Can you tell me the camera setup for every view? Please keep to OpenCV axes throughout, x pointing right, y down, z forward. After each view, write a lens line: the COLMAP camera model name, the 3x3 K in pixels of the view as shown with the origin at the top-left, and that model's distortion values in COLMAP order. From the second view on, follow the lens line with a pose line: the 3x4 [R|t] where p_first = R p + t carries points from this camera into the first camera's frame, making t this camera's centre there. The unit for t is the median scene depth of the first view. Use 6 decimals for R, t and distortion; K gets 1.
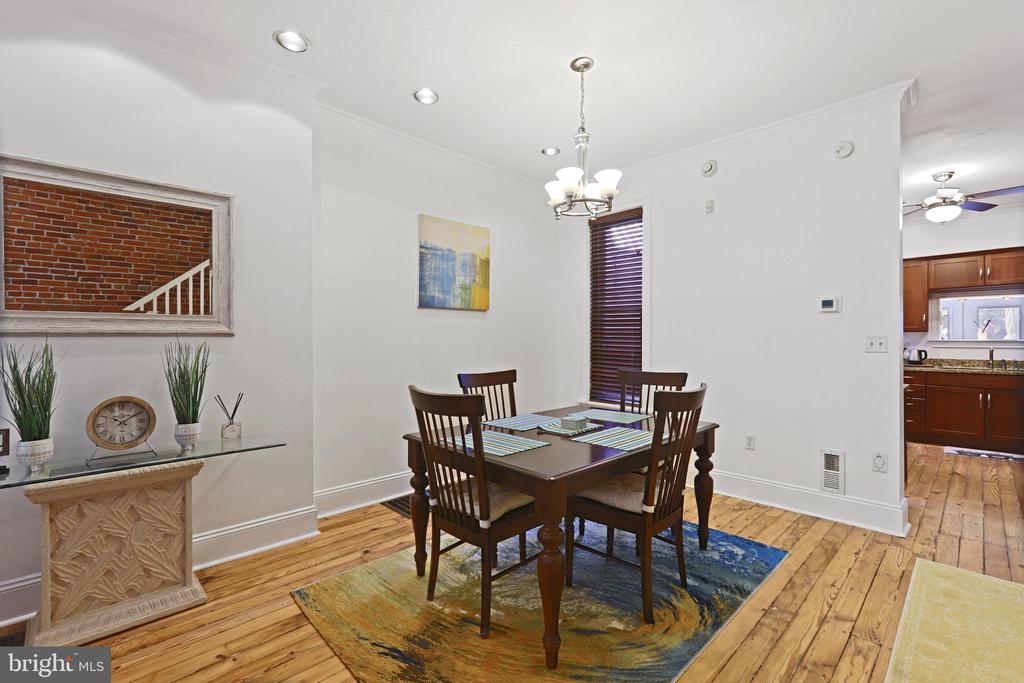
lens RADIAL K [[458.7, 0, 506.7], [0, 458.7, 342.1], [0, 0, 1]] dist [-0.005432, 0.001338]
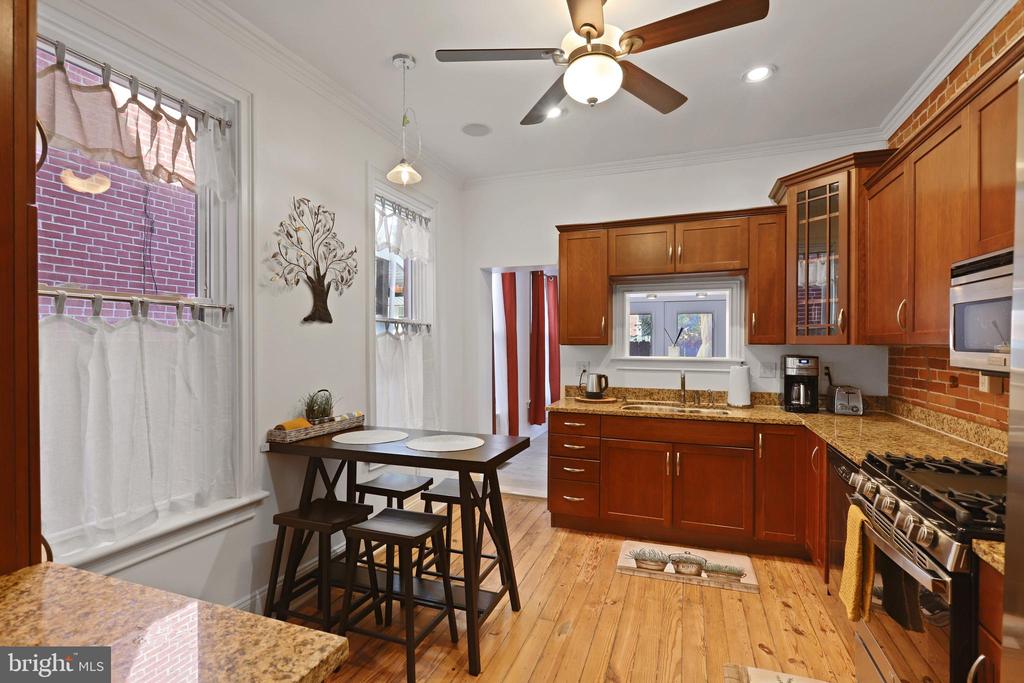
lens RADIAL K [[495.8, 0, 513.3], [0, 495.8, 348.4], [0, 0, 1]] dist [-0.000546, -0.000272]
pose [[0.901652, 0.000528, 0.432462, 1.164959], [-0.002526, 0.999989, 0.004045, -0.047380], [-0.432455, -0.004740, 0.901643, 1.018021]]
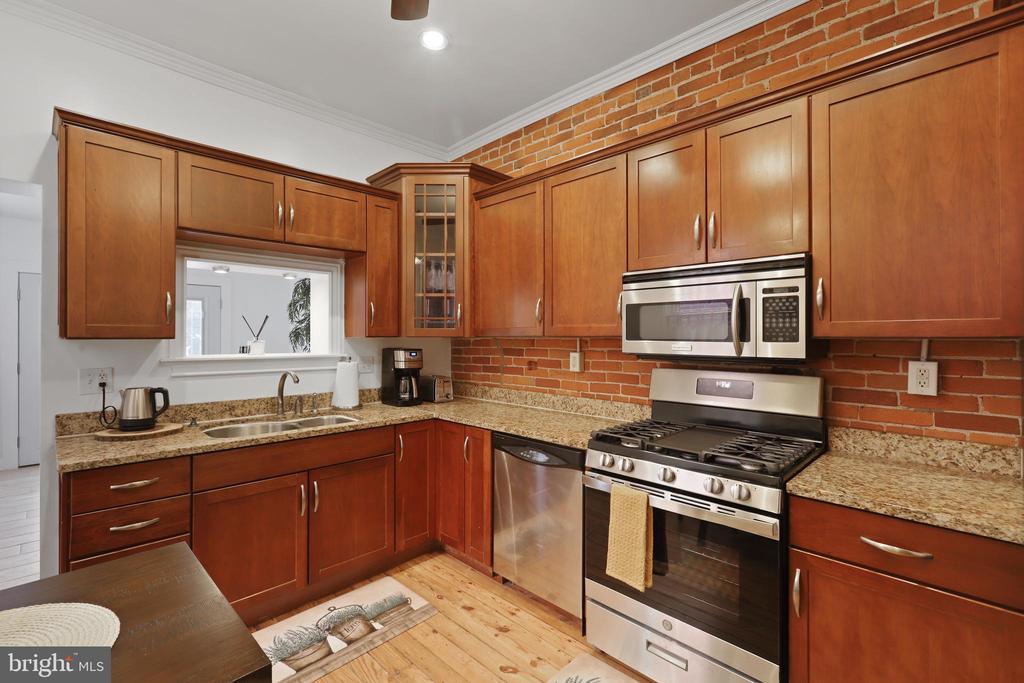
lens RADIAL K [[458.7, 0, 509.9], [0, 458.7, 336.5], [0, 0, 1]] dist [-0.005432, 0.001338]
pose [[-0.025506, 0.007627, 0.999646, 1.205383], [0.007262, 0.999946, -0.007444, -0.045159], [-0.999648, 0.007069, -0.025560, 1.646372]]
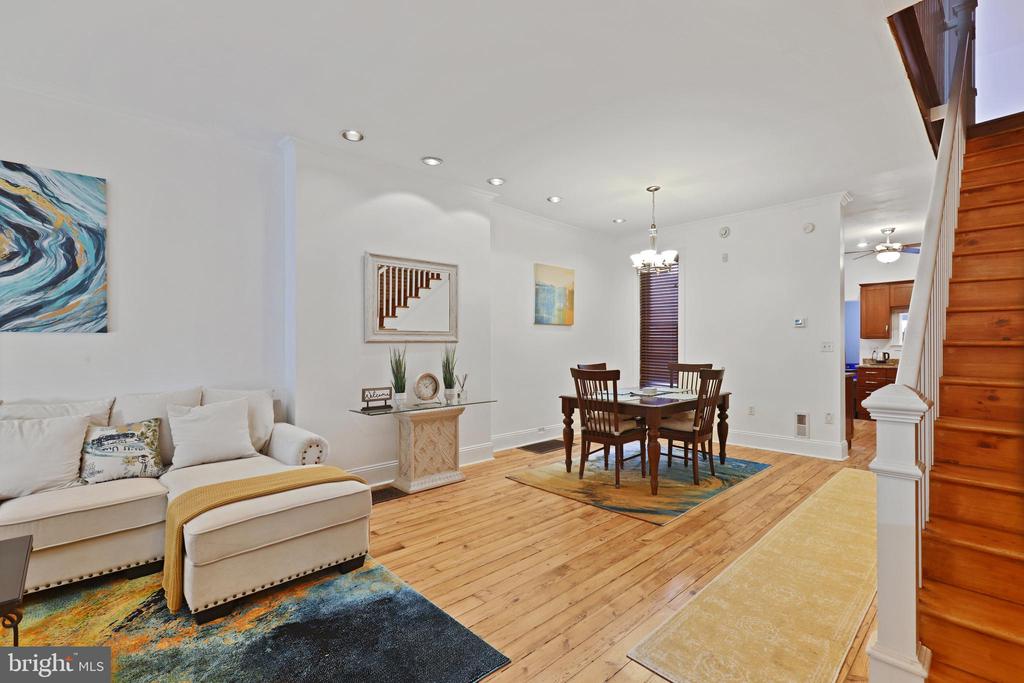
lens RADIAL K [[458.7, 0, 507.5], [0, 458.7, 348.4], [0, 0, 1]] dist [-0.005432, 0.001338]
pose [[0.999826, -0.001454, -0.018600, -0.370035], [0.001447, 0.999999, -0.000430, 0.010265], [0.018600, 0.000403, 0.999827, -0.788001]]
